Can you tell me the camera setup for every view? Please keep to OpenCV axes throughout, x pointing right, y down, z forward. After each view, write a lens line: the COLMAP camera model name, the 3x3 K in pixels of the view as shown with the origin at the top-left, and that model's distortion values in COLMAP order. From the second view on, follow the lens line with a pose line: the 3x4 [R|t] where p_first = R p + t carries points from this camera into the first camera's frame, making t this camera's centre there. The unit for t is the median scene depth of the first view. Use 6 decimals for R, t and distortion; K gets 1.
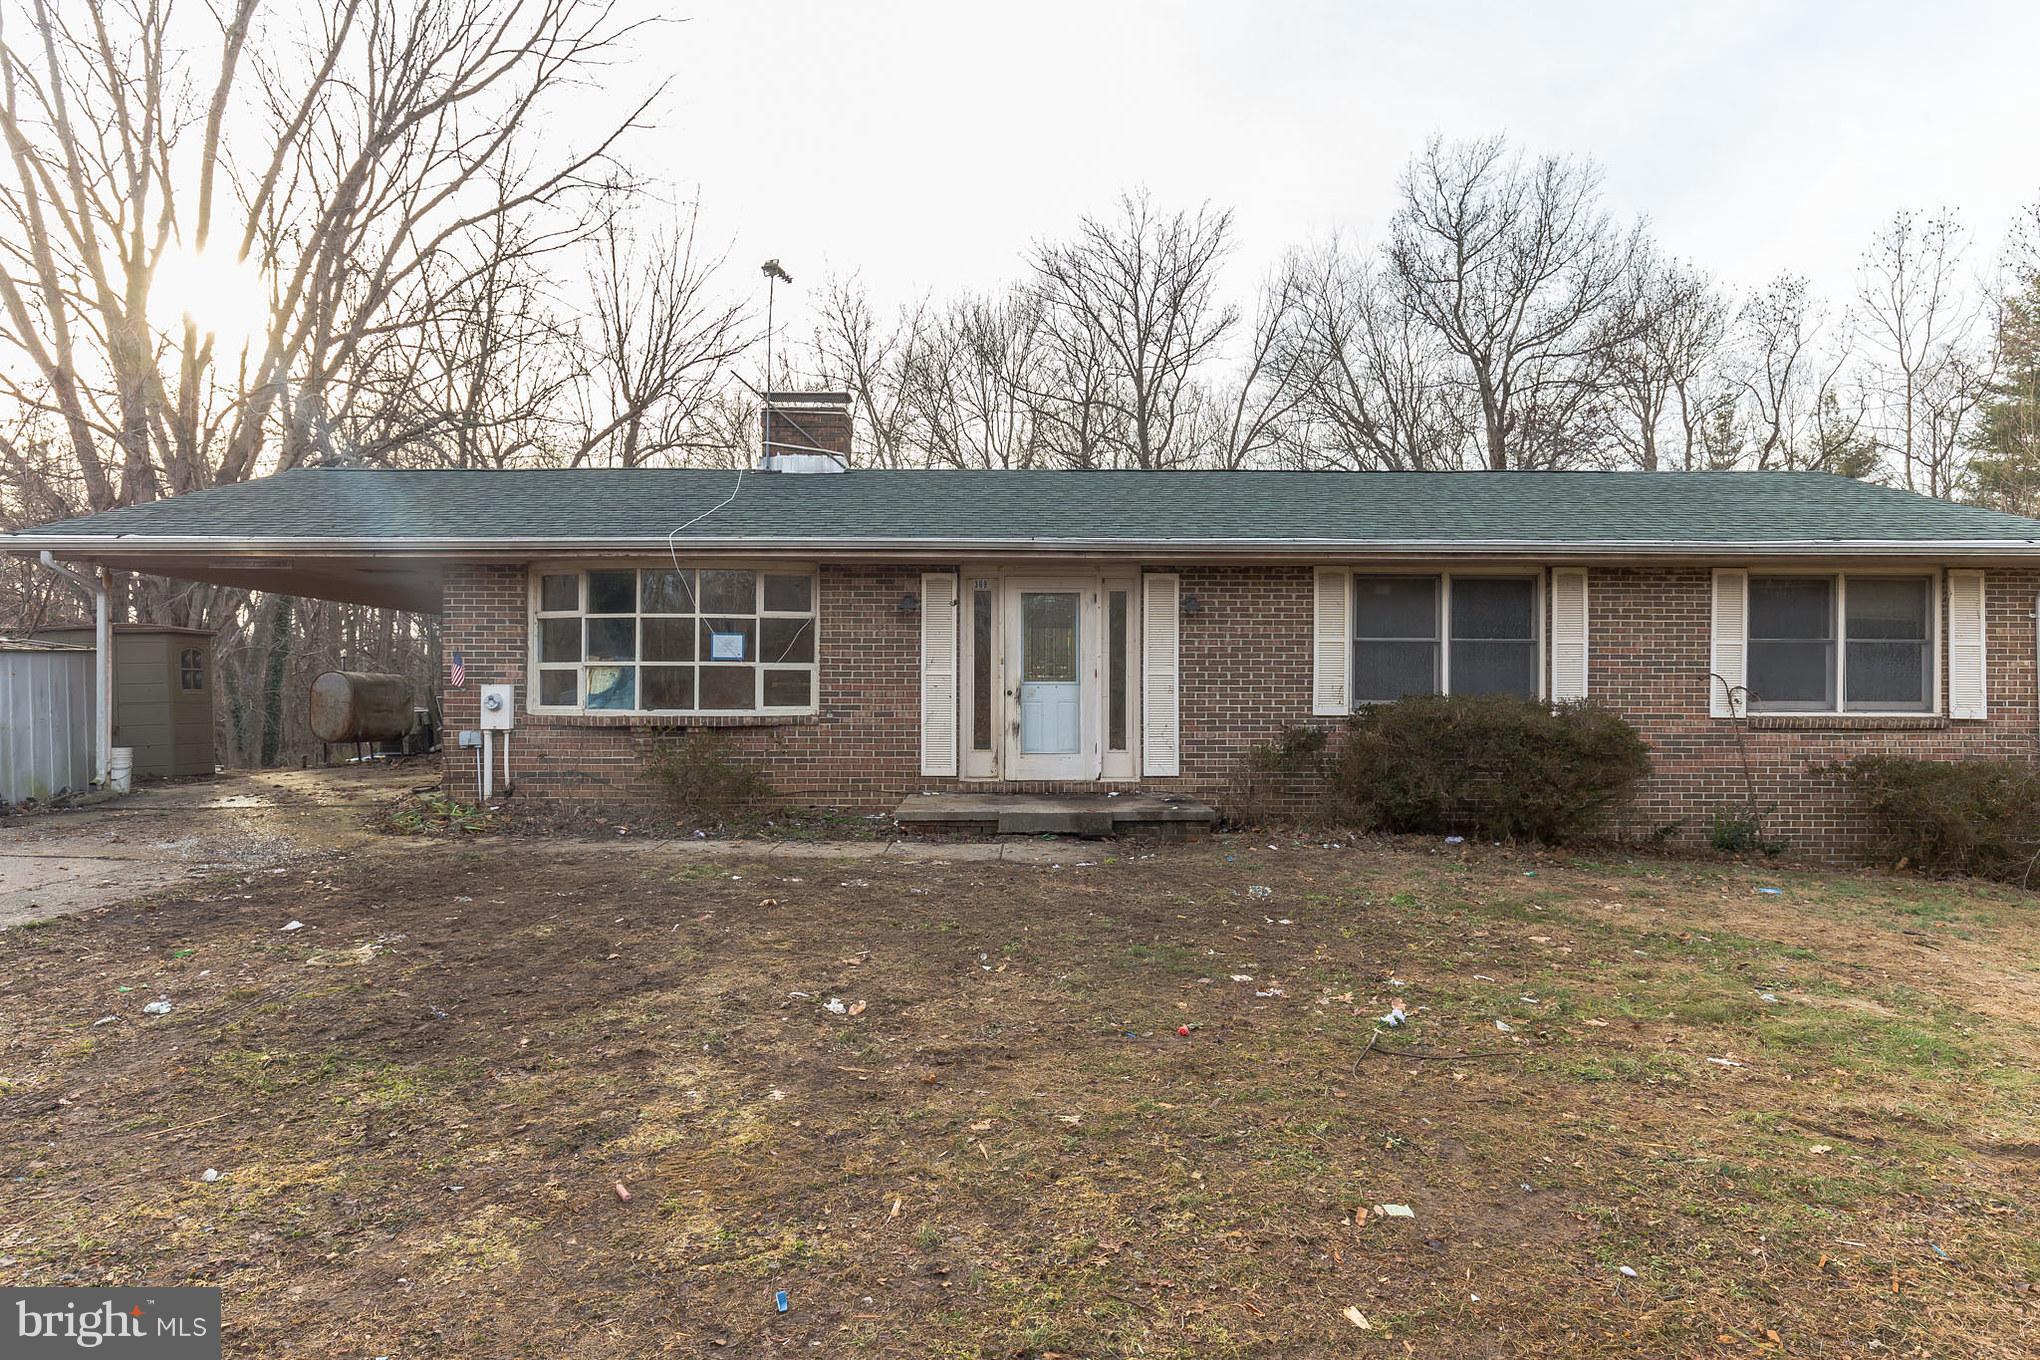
lens RADIAL K [[910.4, 0, 1020.0], [0, 910.4, 680.0], [0, 0, 1]] dist [0.001571, 0.000107]
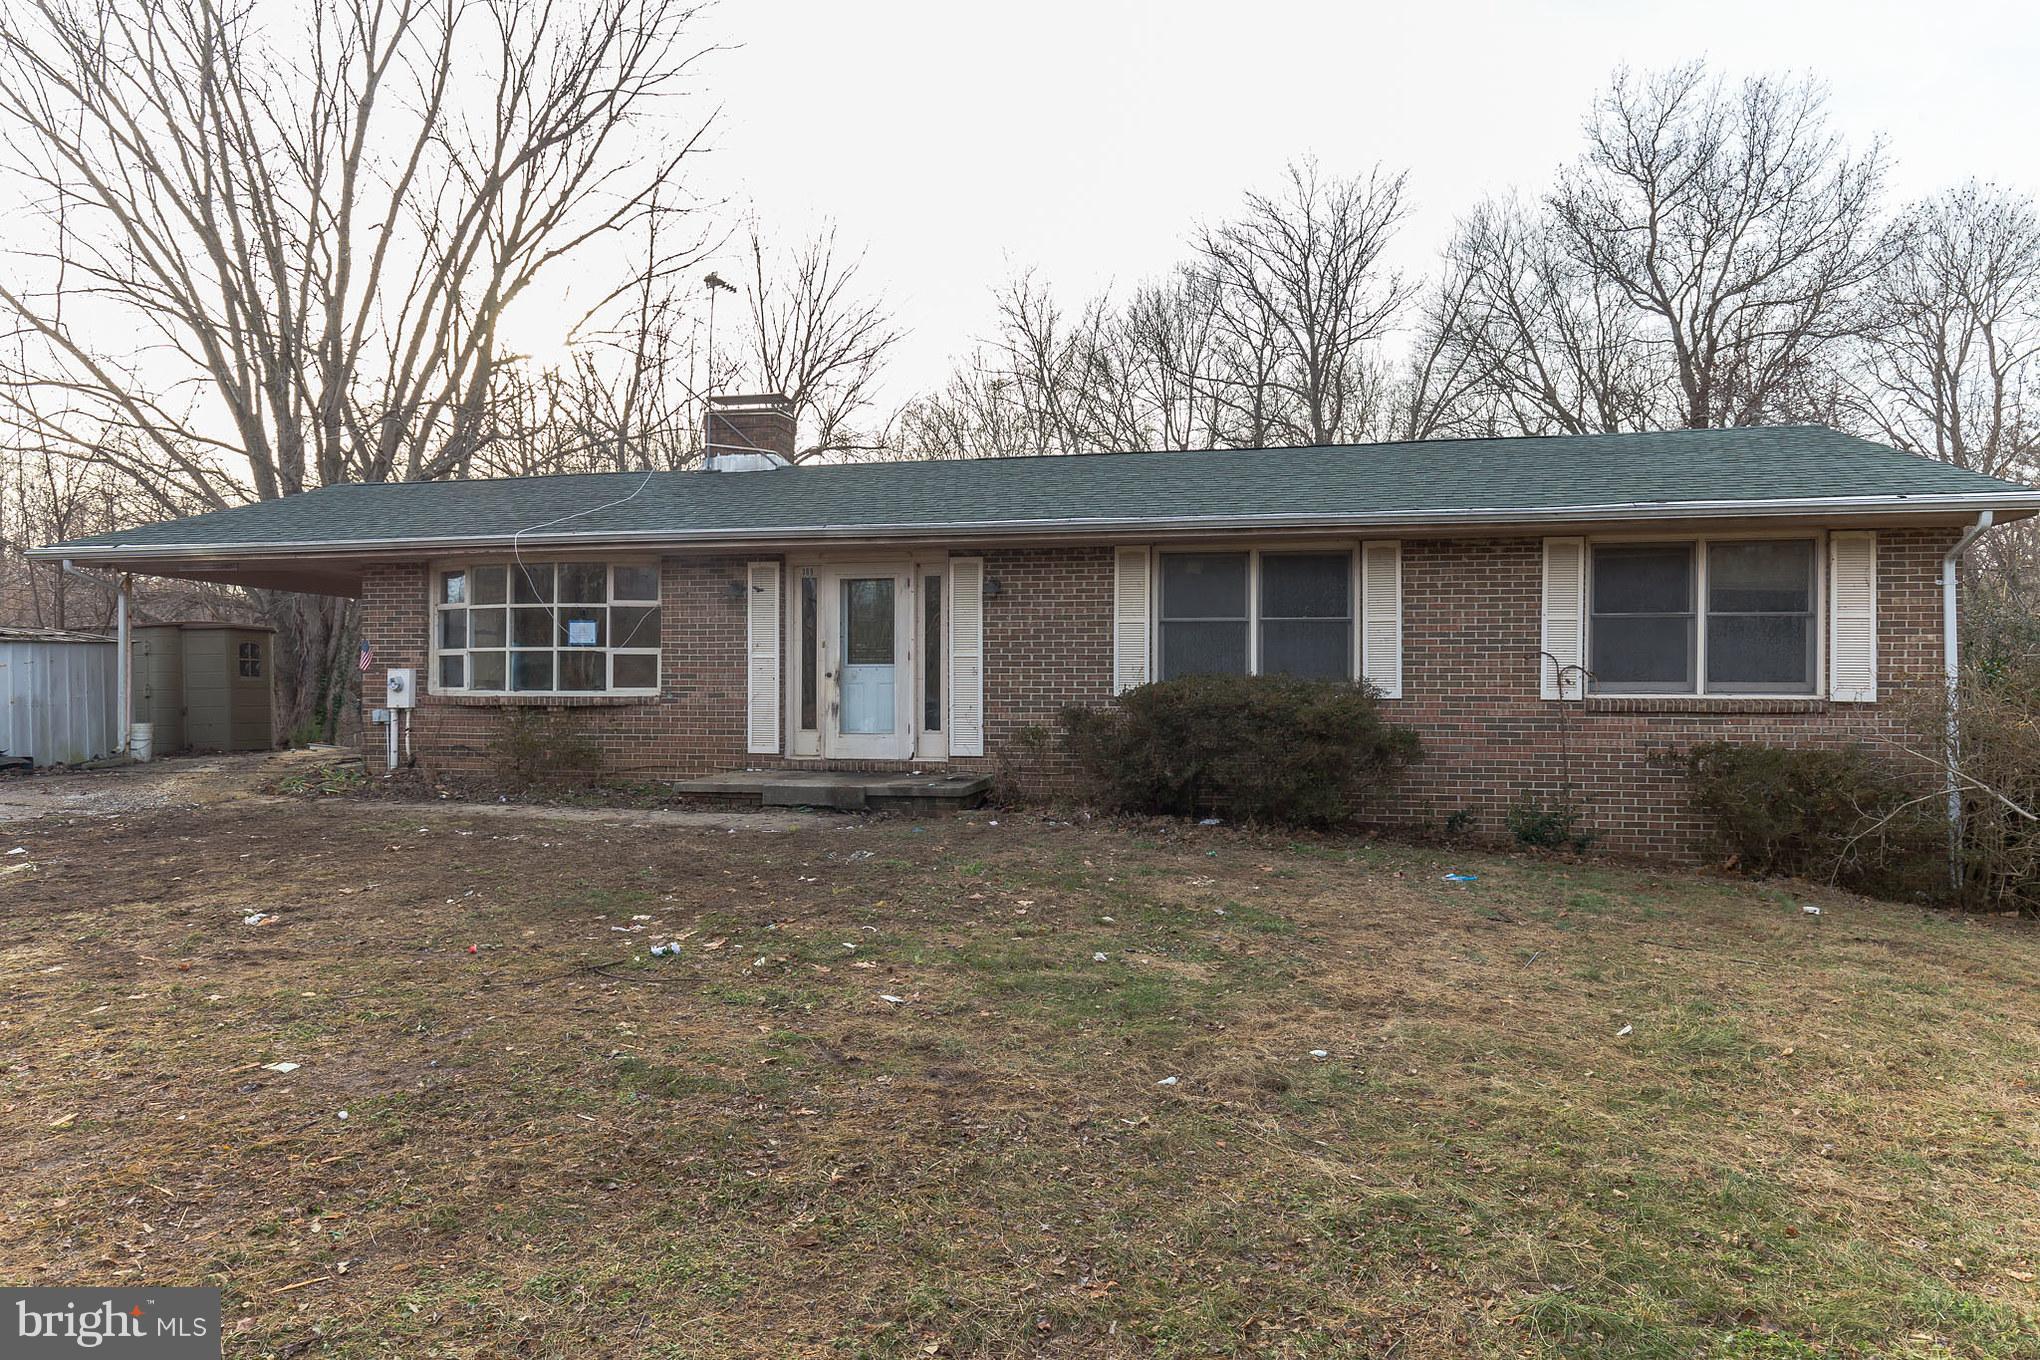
lens RADIAL K [[926.4, 0, 1020.0], [0, 926.4, 680.0], [0, 0, 1]] dist [0.000389, 0.000044]
pose [[0.985964, -0.001045, -0.166953, 0.387293], [0.001715, 0.999991, 0.003866, 0.016424], [0.166947, -0.004098, 0.985957, -0.010913]]
